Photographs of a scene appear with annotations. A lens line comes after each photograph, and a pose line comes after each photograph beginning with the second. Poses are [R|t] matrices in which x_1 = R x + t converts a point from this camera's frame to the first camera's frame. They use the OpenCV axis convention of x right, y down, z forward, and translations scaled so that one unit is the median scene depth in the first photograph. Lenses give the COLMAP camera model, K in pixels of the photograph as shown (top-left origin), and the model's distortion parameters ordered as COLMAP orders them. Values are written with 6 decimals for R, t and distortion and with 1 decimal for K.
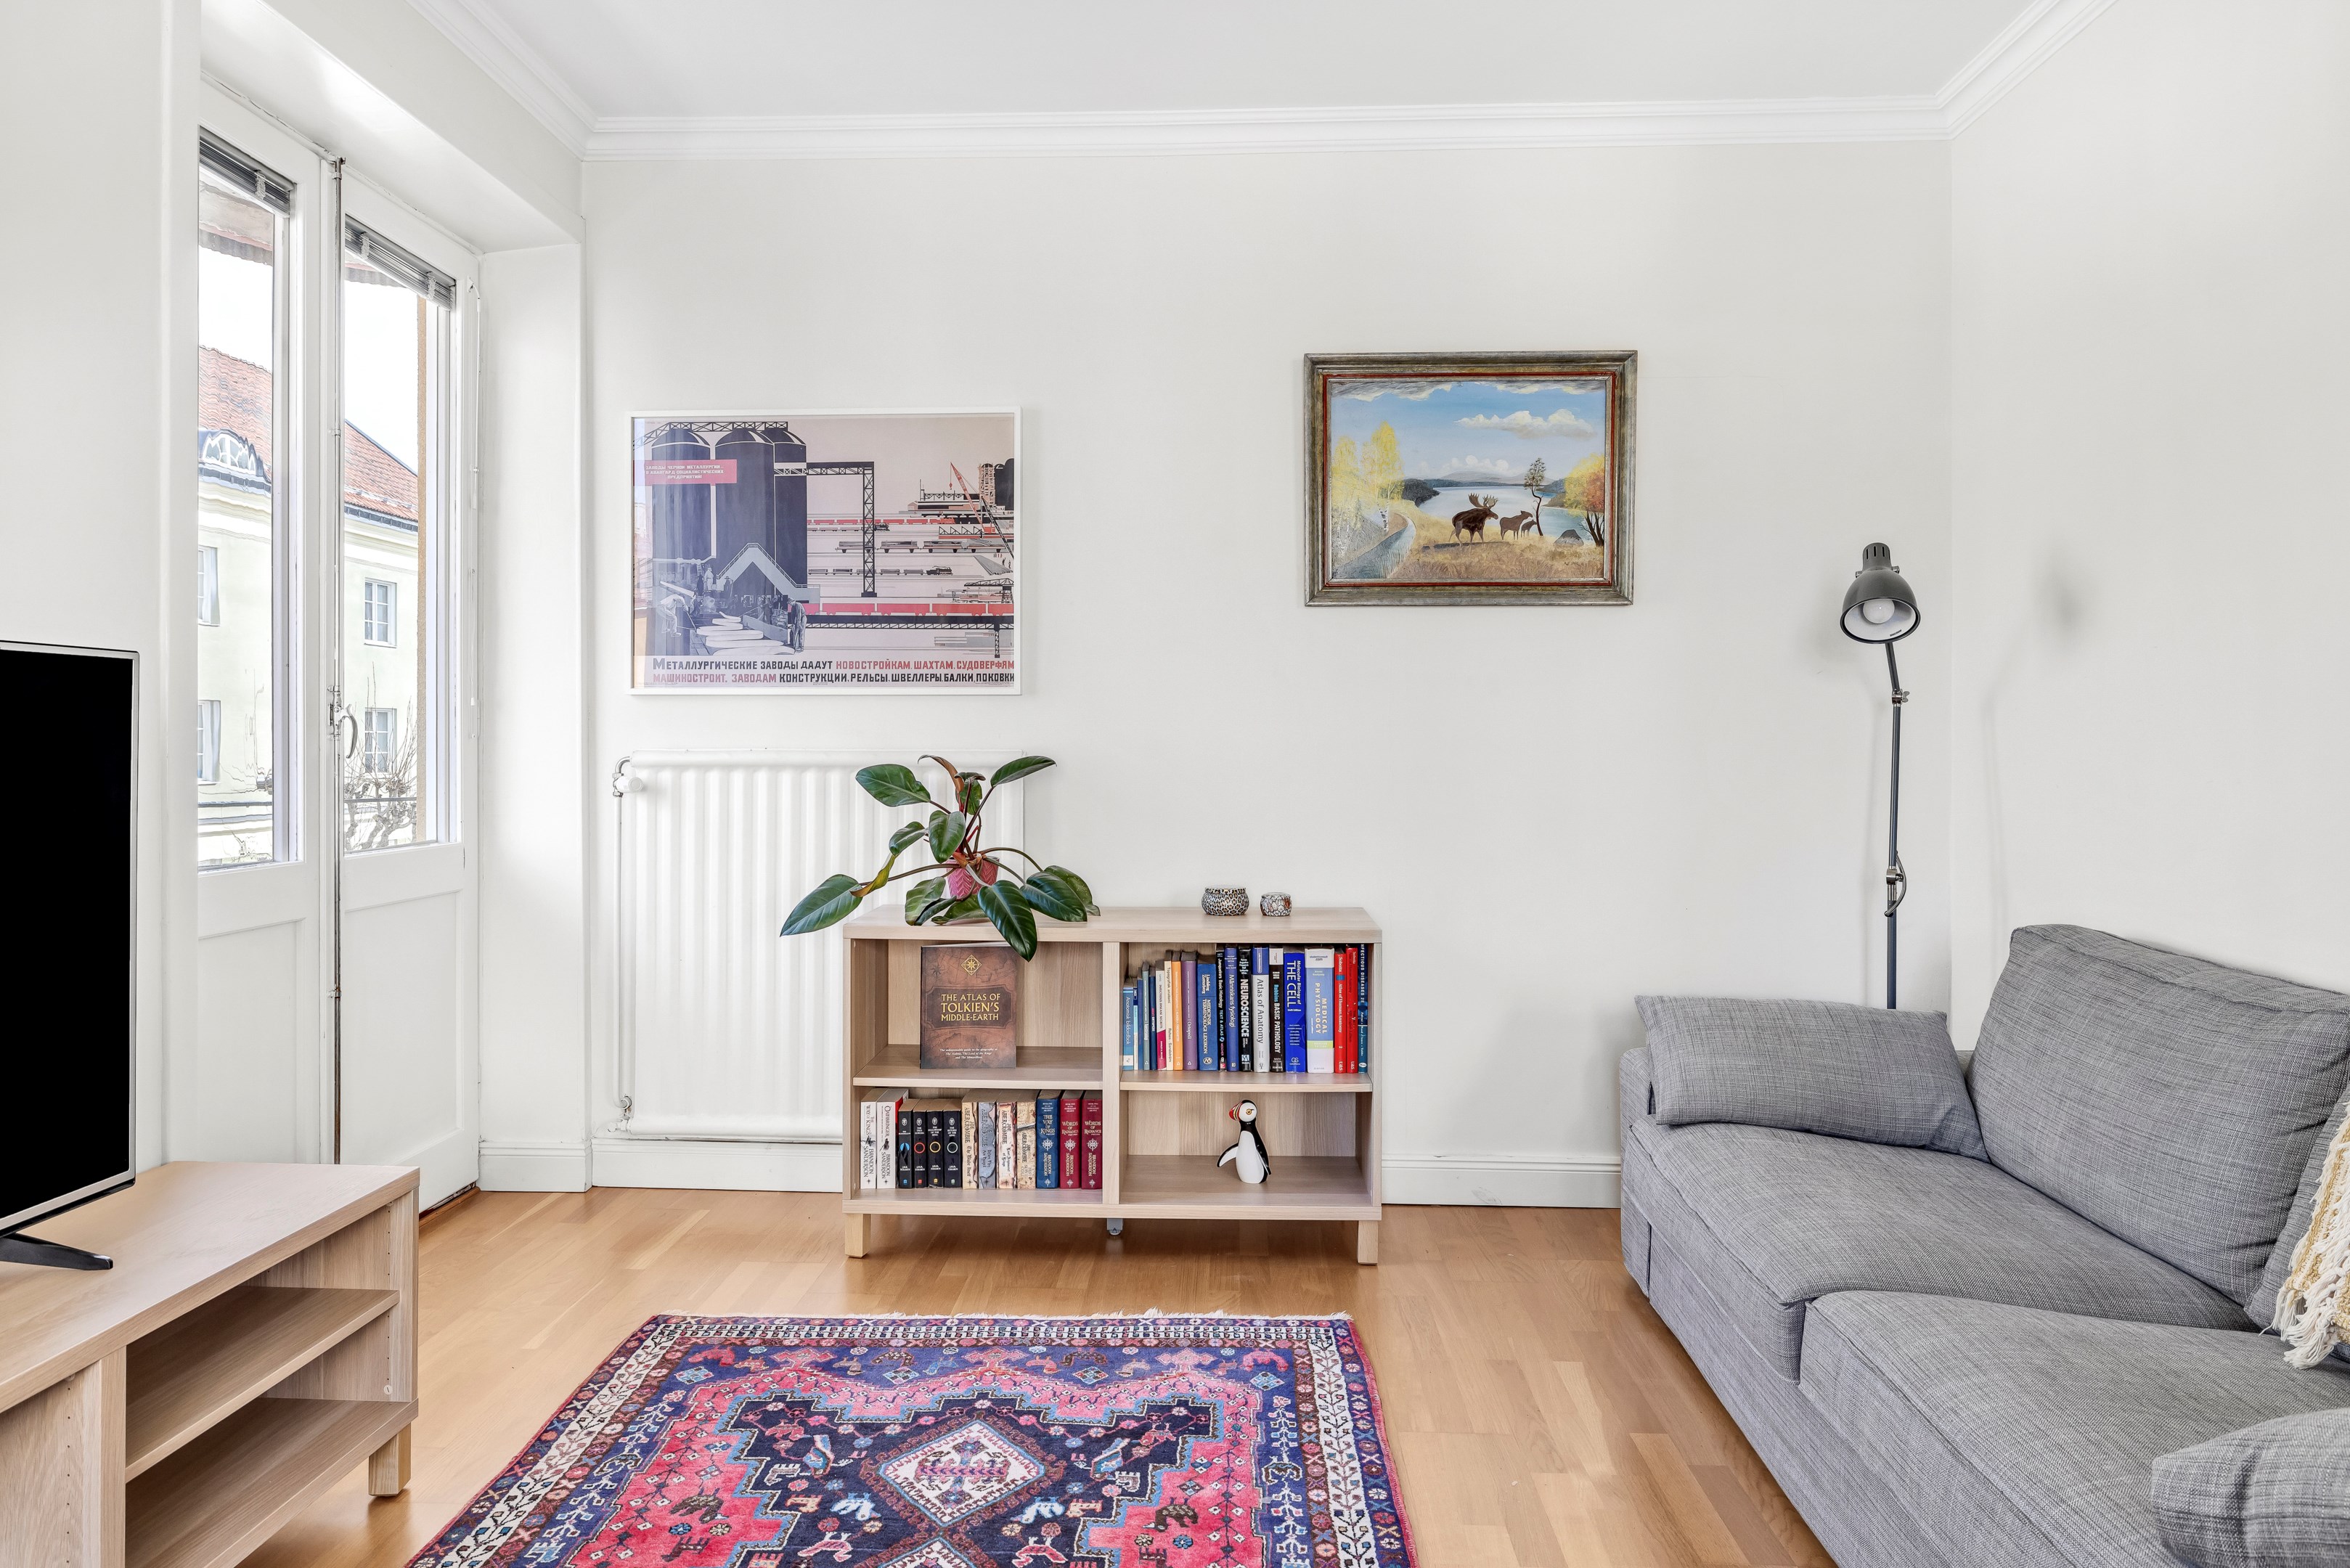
lens RADIAL K [[1438.5, 0, 1050.9], [0, 1438.5, 738.1], [0, 0, 1]] dist [0.004617, 0.005401]
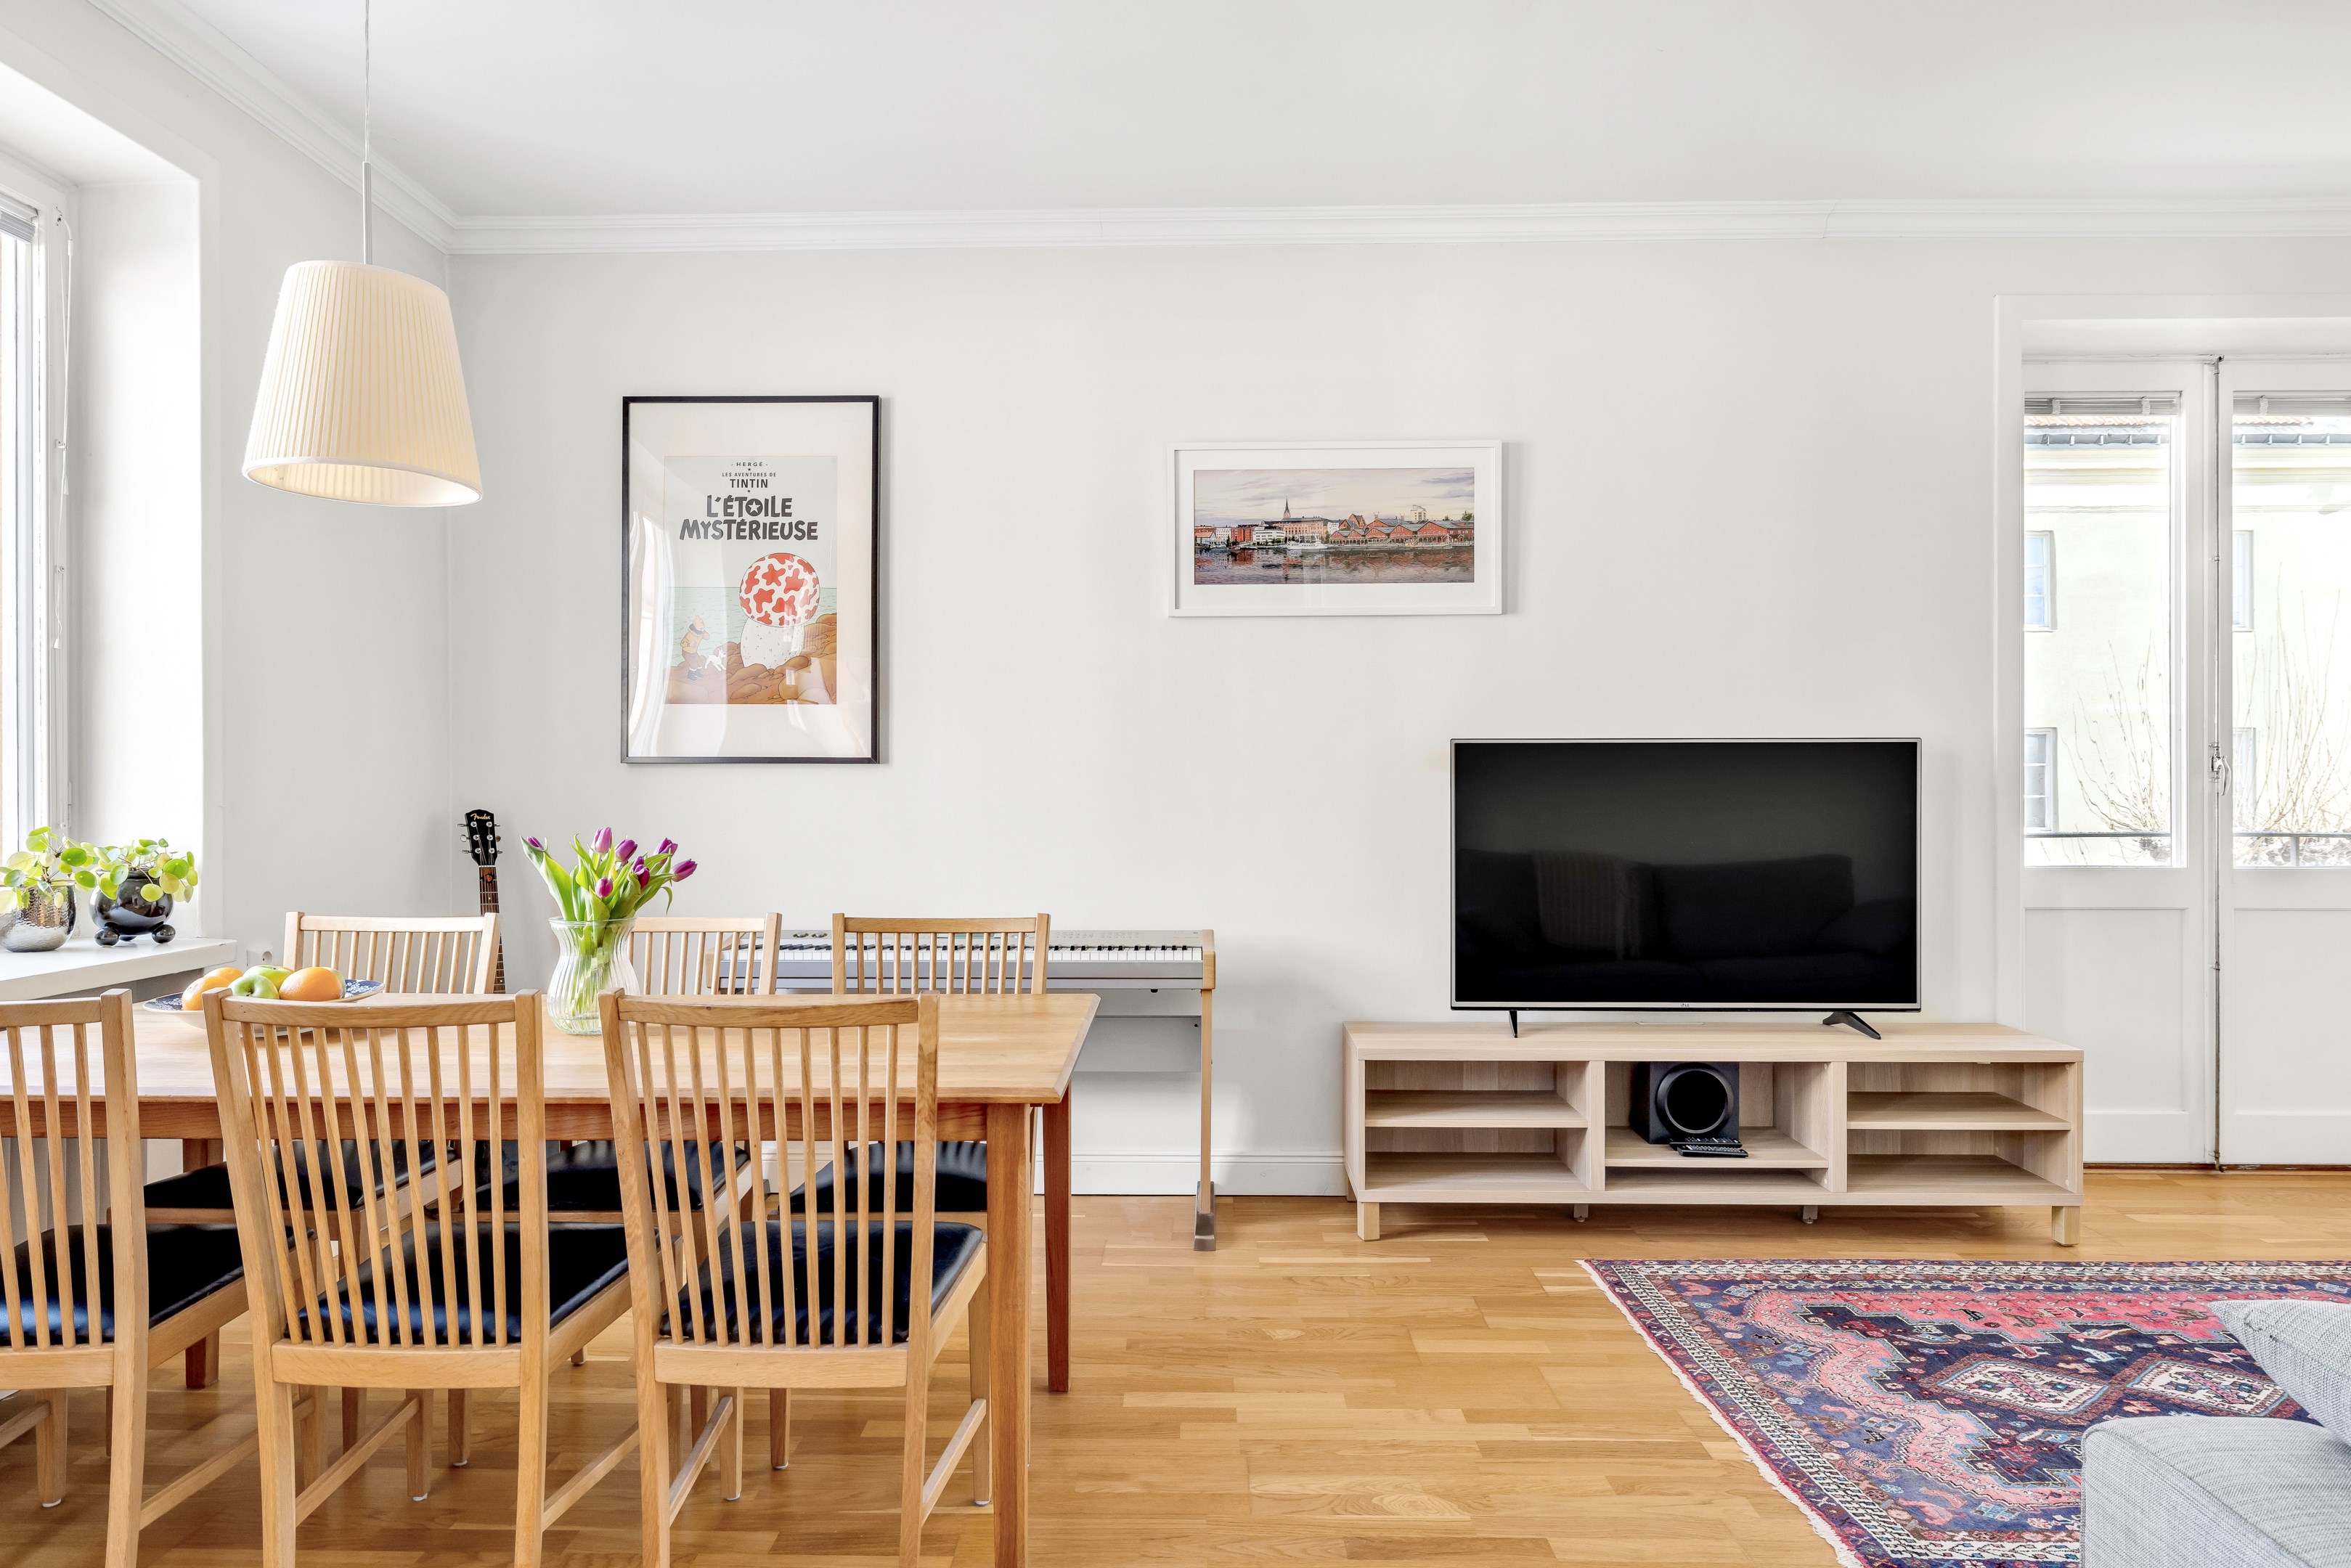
lens RADIAL K [[1439.1, 0, 1088.9], [0, 1439.1, 782.8], [0, 0, 1]] dist [0.004617, 0.005401]
pose [[-0.040257, -0.003353, -0.999184, 0.865811], [0.004069, 0.999986, -0.003520, 0.002055], [0.999181, -0.004207, -0.040242, -0.025099]]
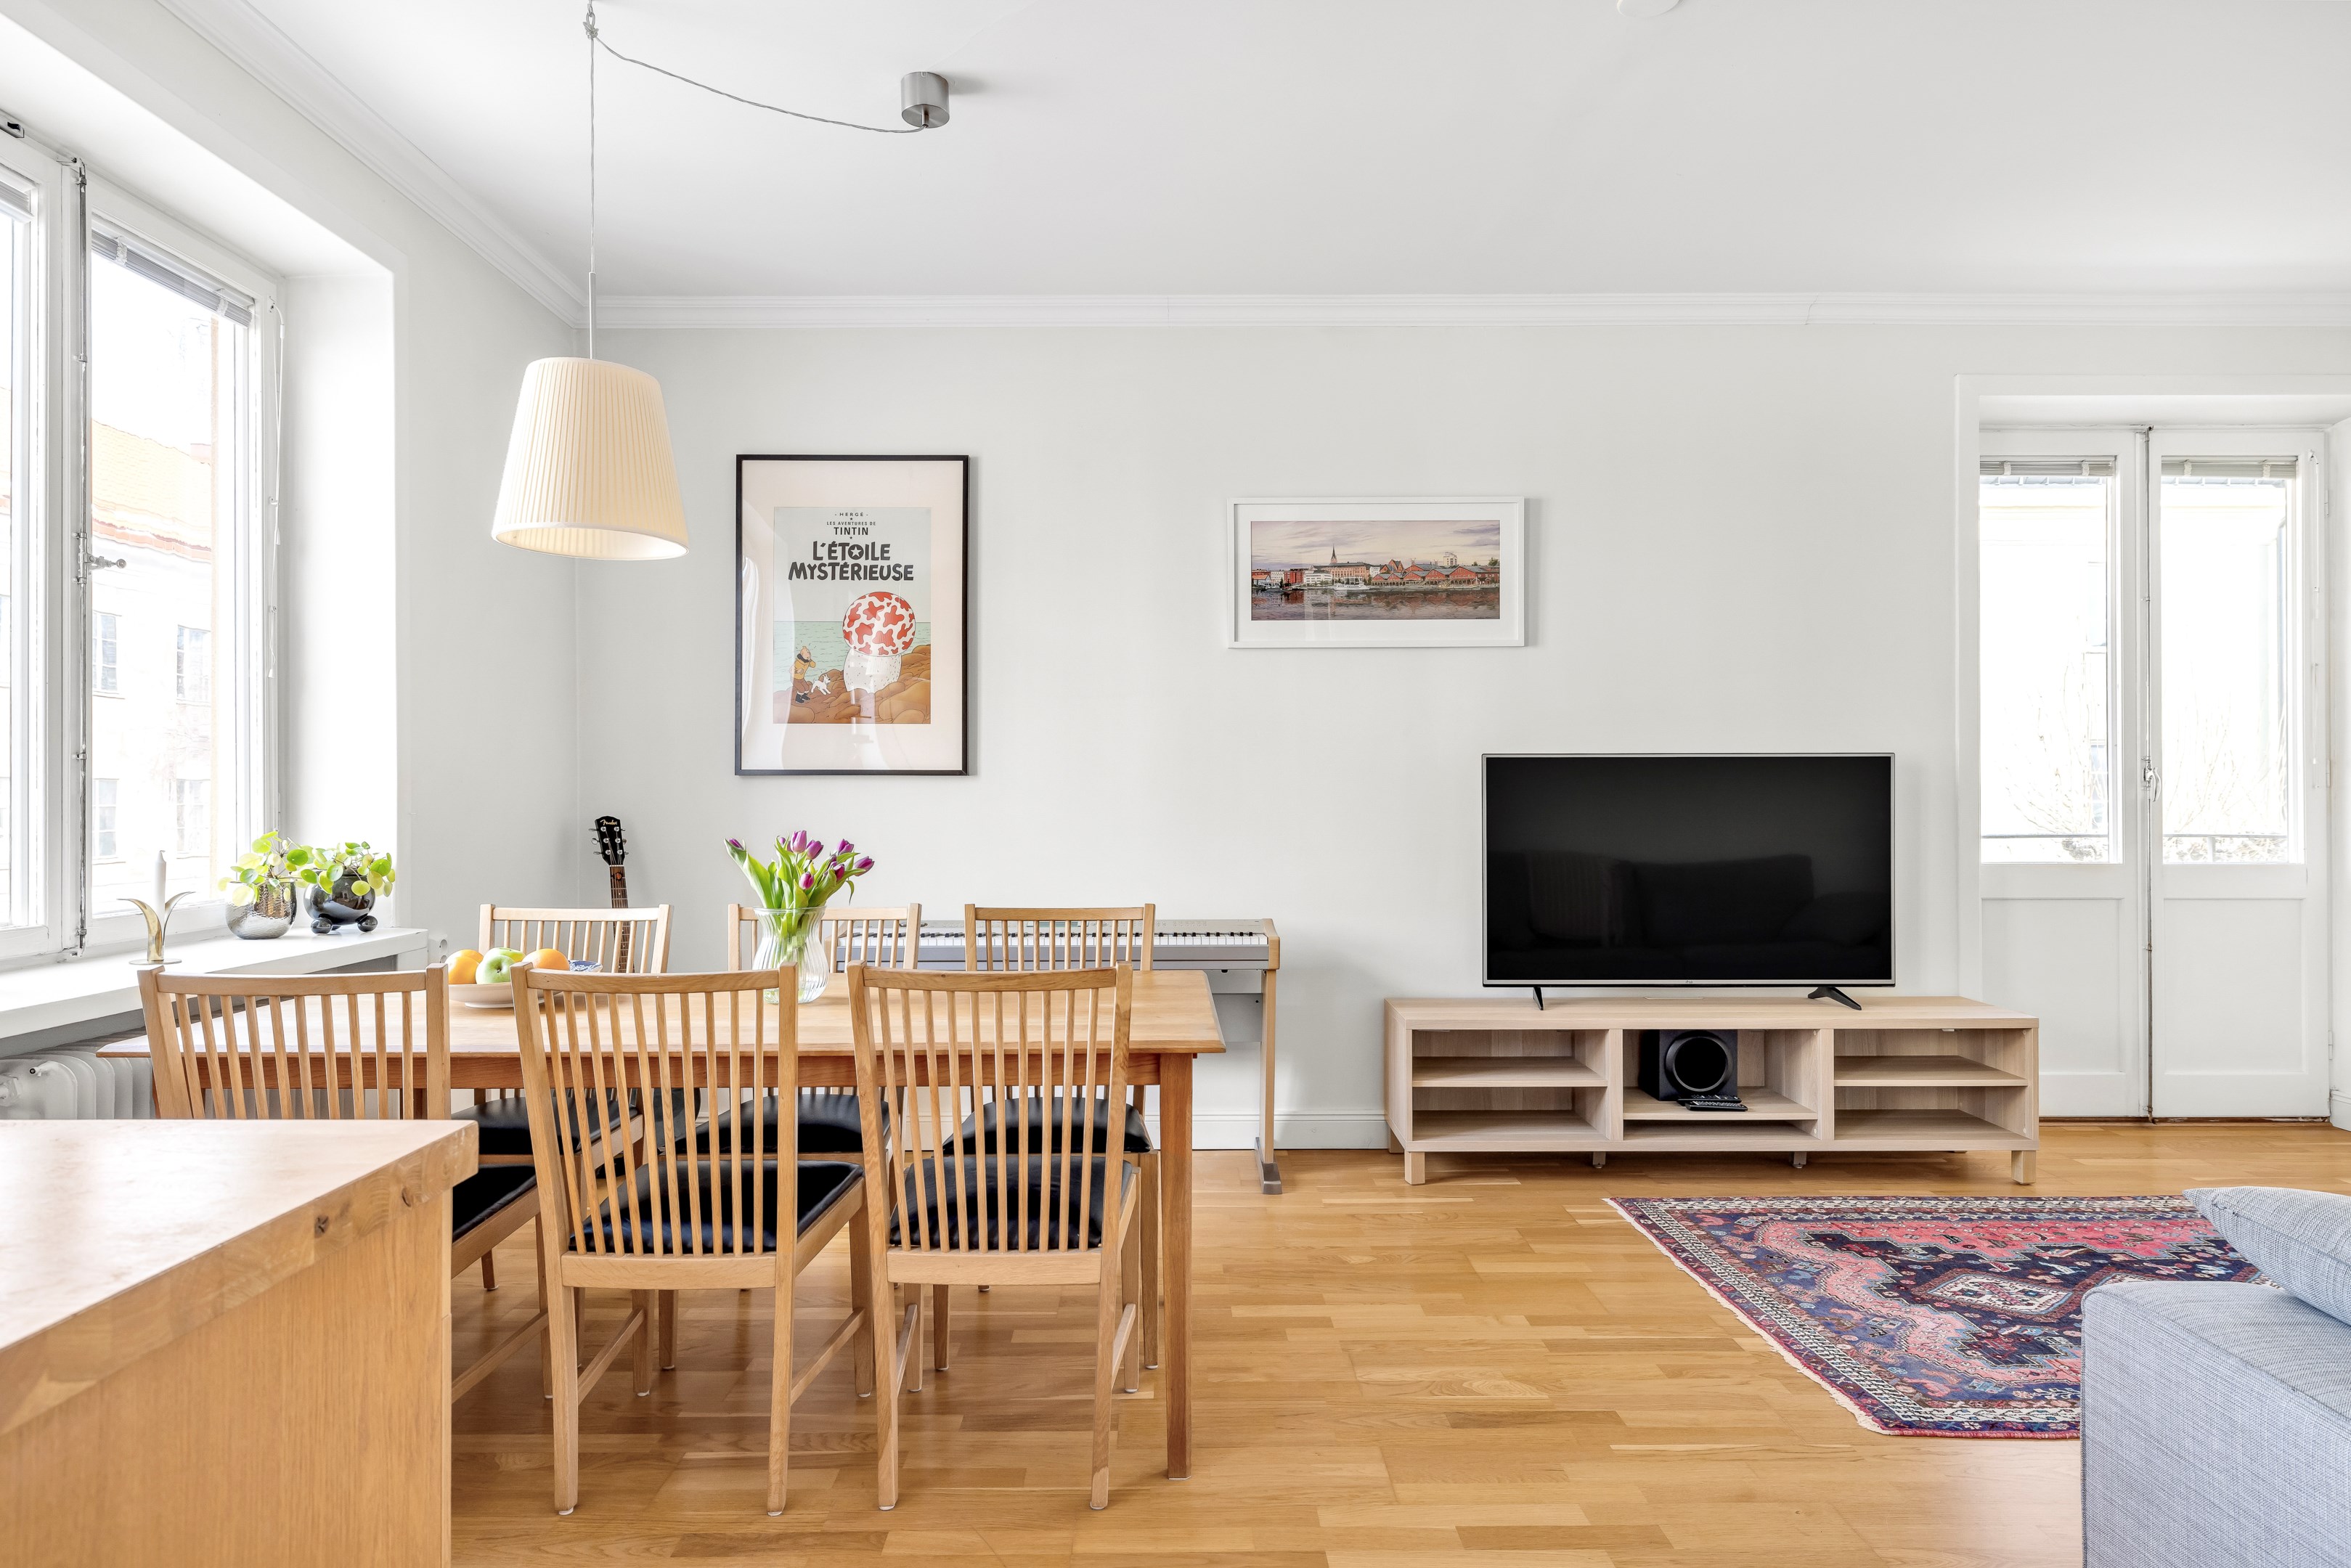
lens RADIAL K [[1350.2, 0, 1050.7], [0, 1350.2, 784.3], [0, 0, 1]] dist [0.014693, 0.004299]
pose [[-0.040300, -0.007137, -0.999162, 1.000820], [0.006003, 0.999955, -0.007385, -0.001402], [0.999170, -0.006296, -0.040256, -0.154907]]
